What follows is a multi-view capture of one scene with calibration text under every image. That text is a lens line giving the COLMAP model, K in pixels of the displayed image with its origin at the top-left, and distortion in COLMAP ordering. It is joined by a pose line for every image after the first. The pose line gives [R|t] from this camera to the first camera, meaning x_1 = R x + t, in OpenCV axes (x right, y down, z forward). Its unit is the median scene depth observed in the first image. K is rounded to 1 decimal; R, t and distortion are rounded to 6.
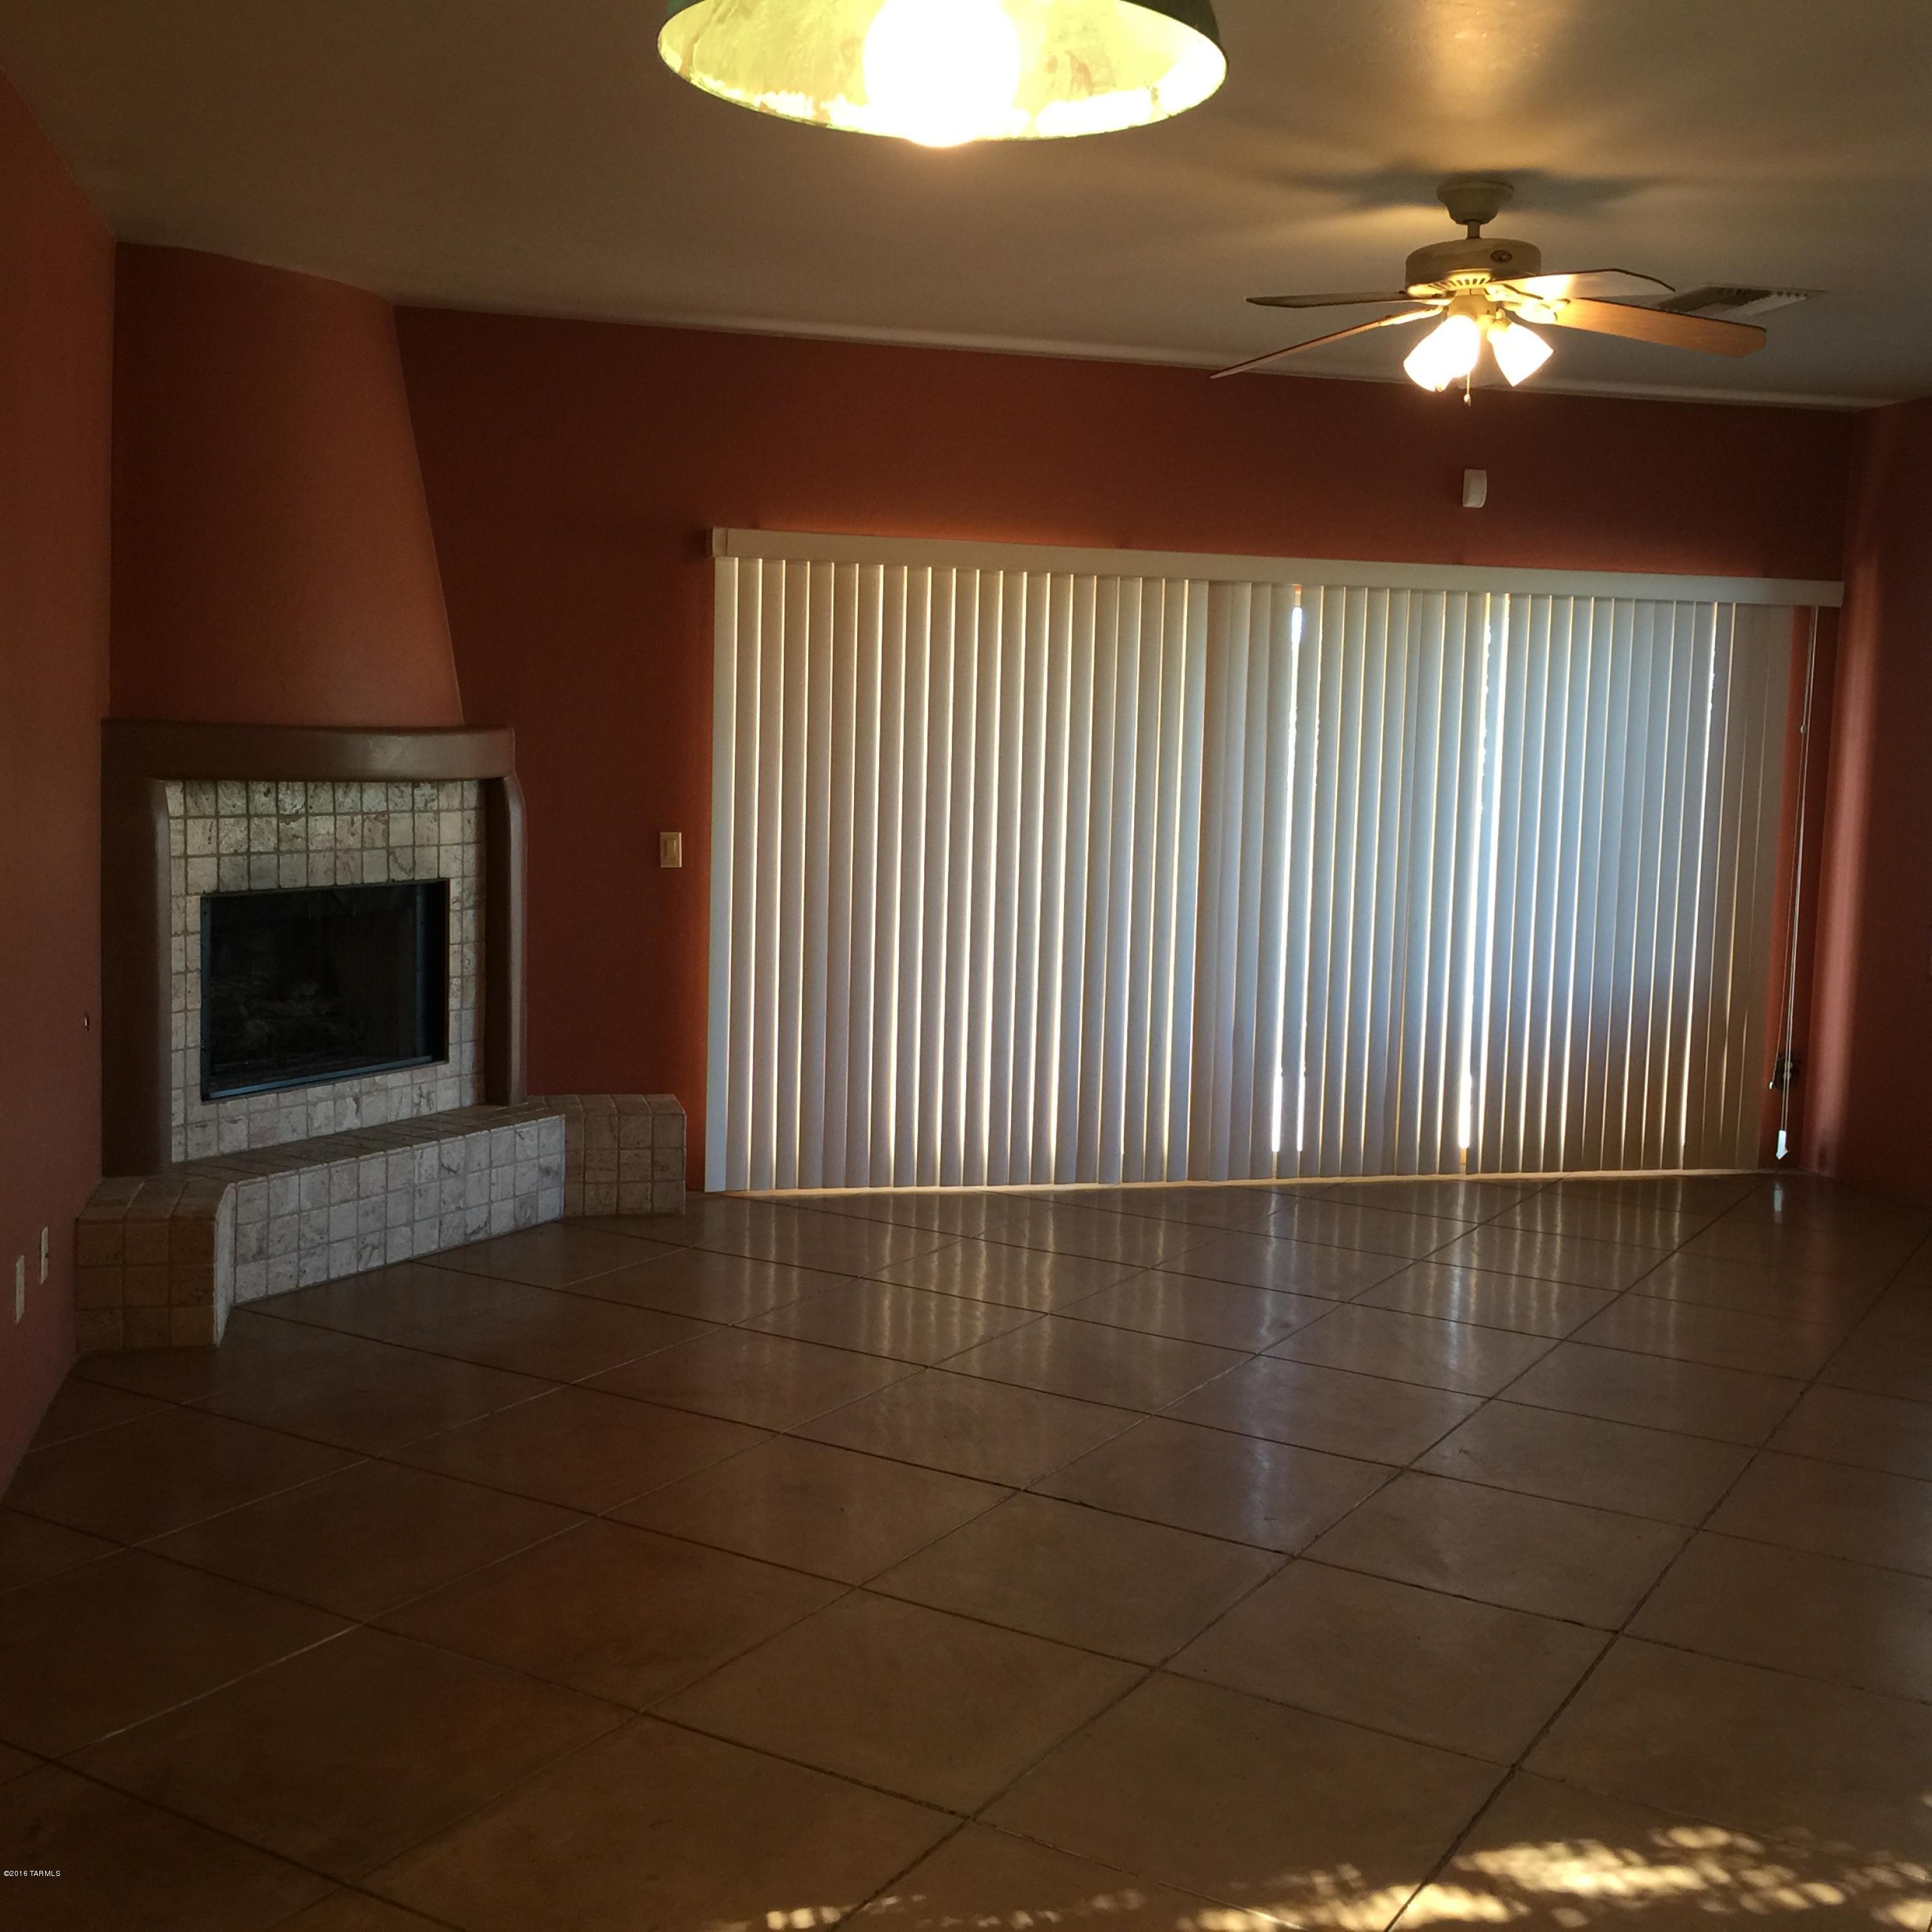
lens RADIAL K [[2198.7, 0, 970.8], [0, 2198.7, 949.4], [0, 0, 1]] dist [0.047015, 0.000000]
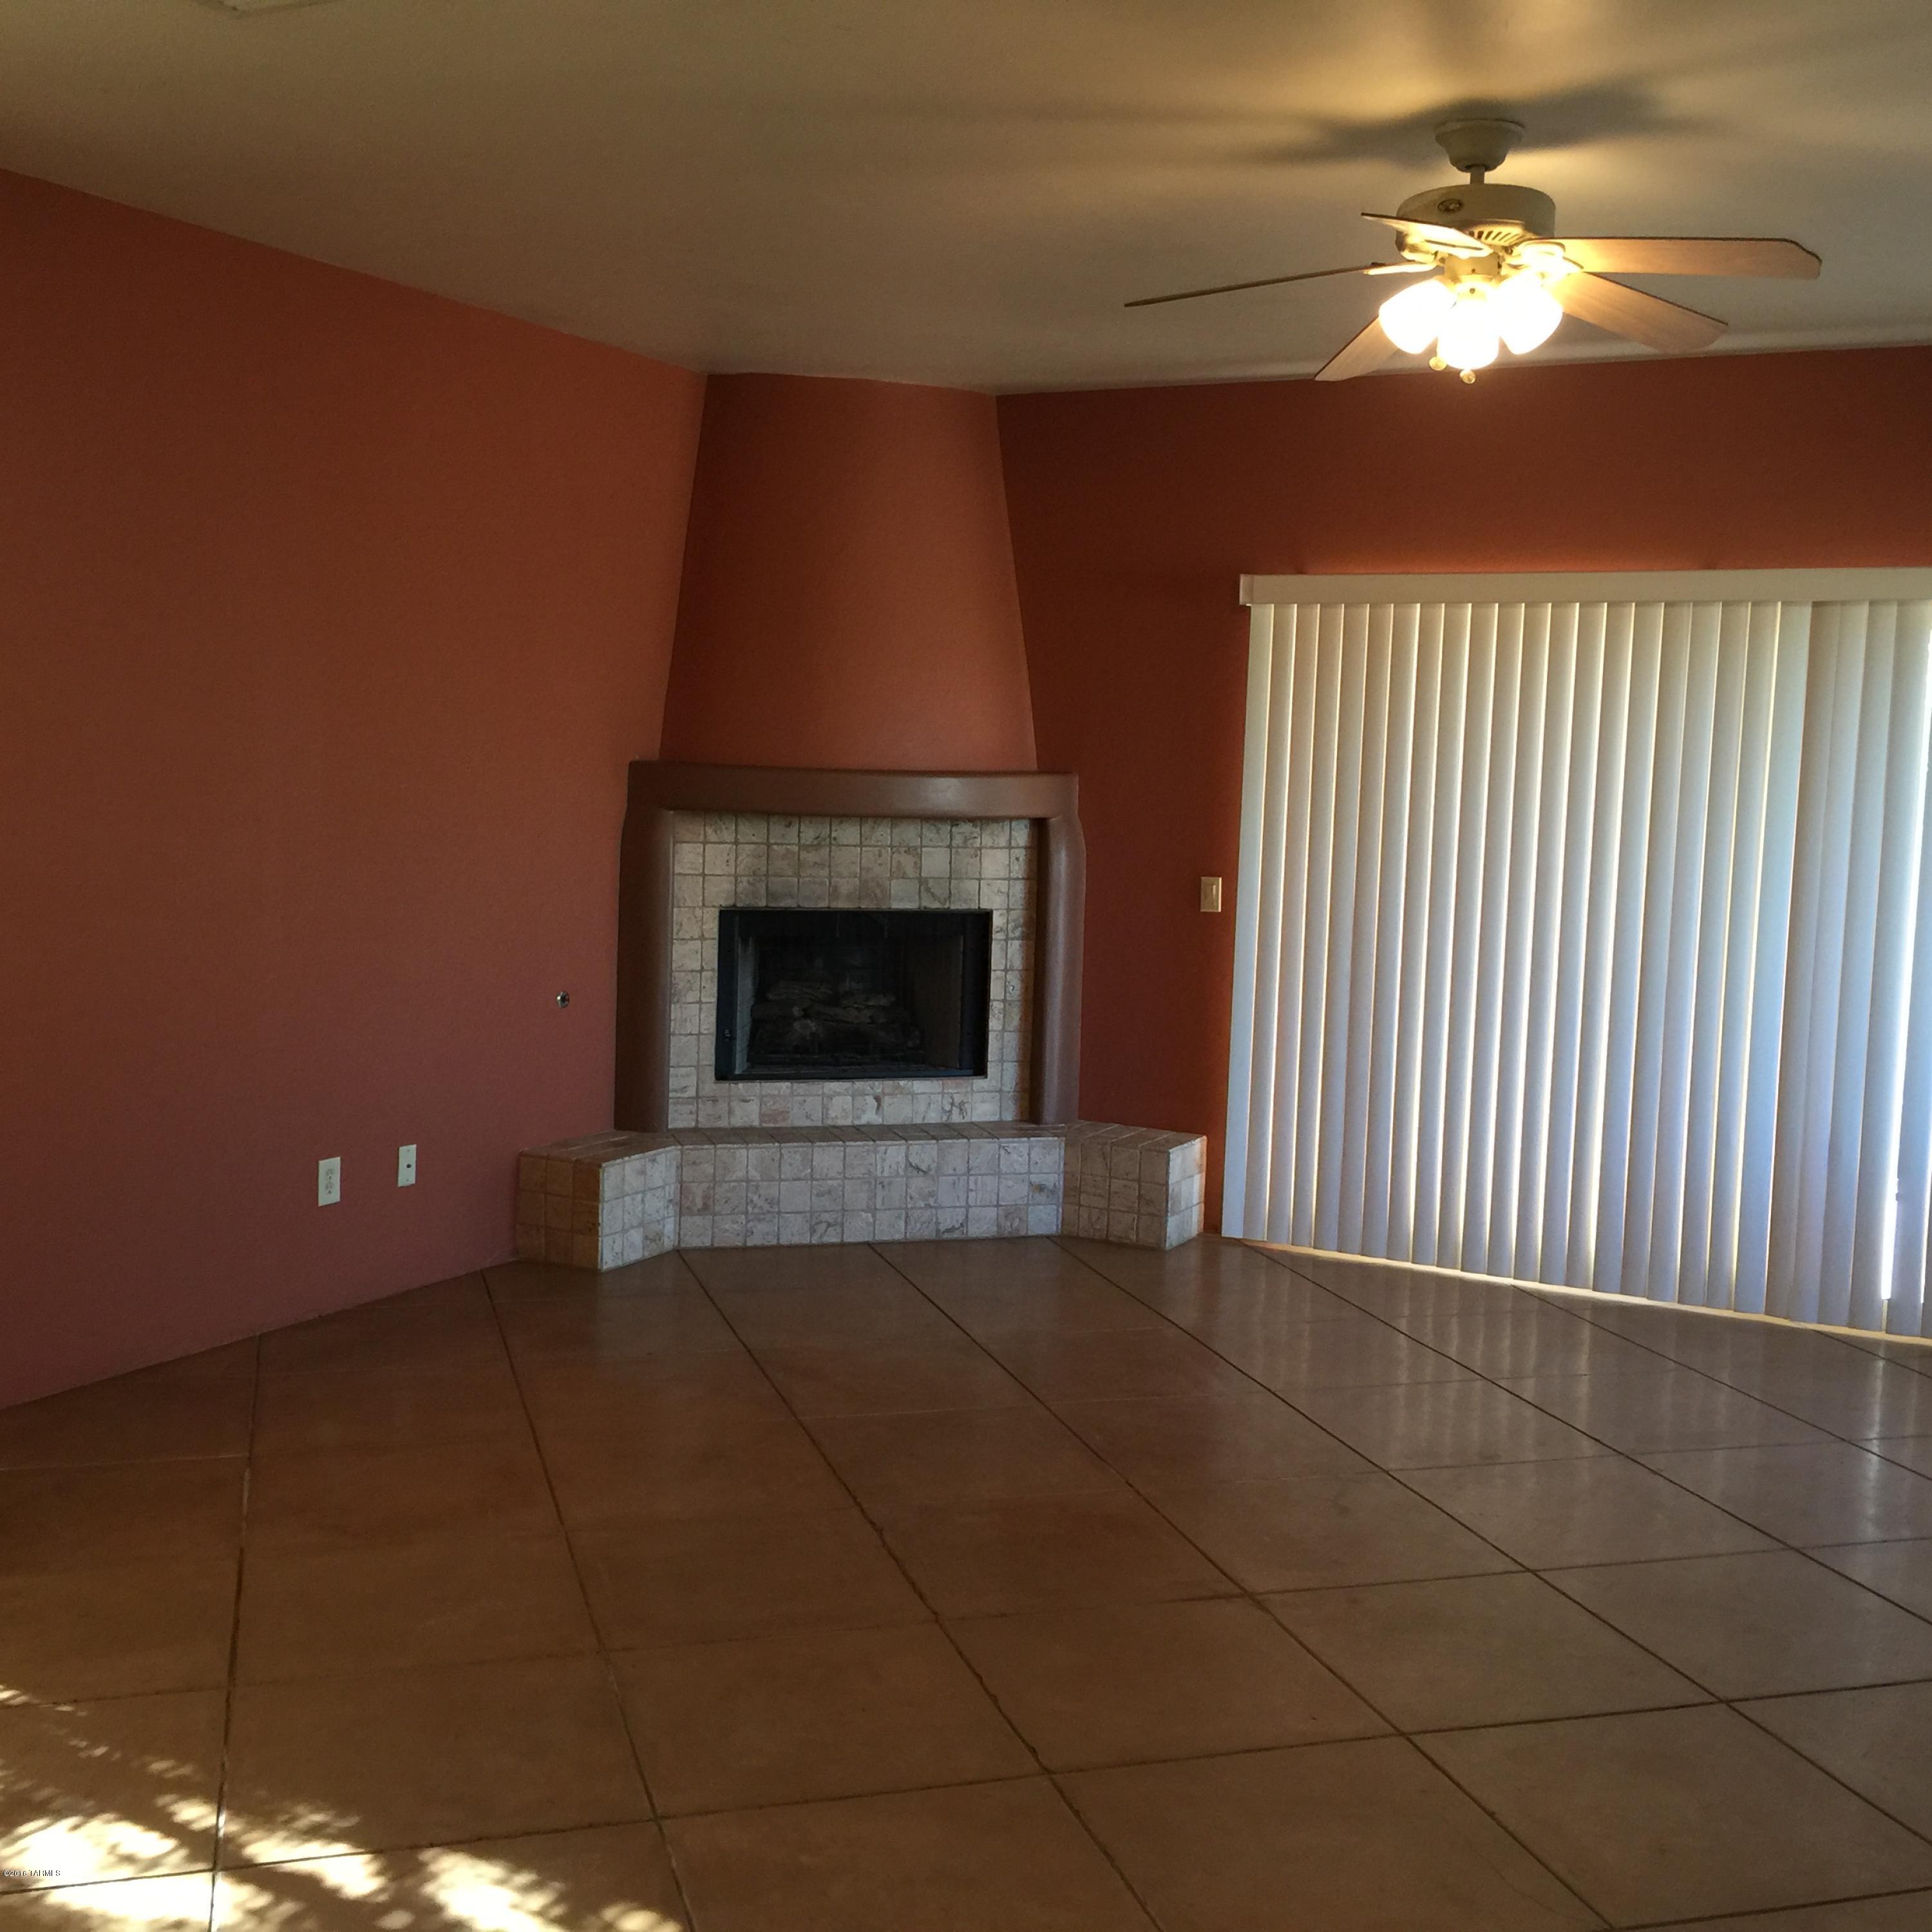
lens RADIAL K [[2198.7, 0, 964.4], [0, 2198.7, 975.8], [0, 0, 1]] dist [0.047015, 0.000000]
pose [[0.735656, 0.064613, -0.674267, 0.488302], [-0.080130, 0.996752, 0.008090, -0.007258], [0.672599, 0.048078, 0.738443, 0.182542]]
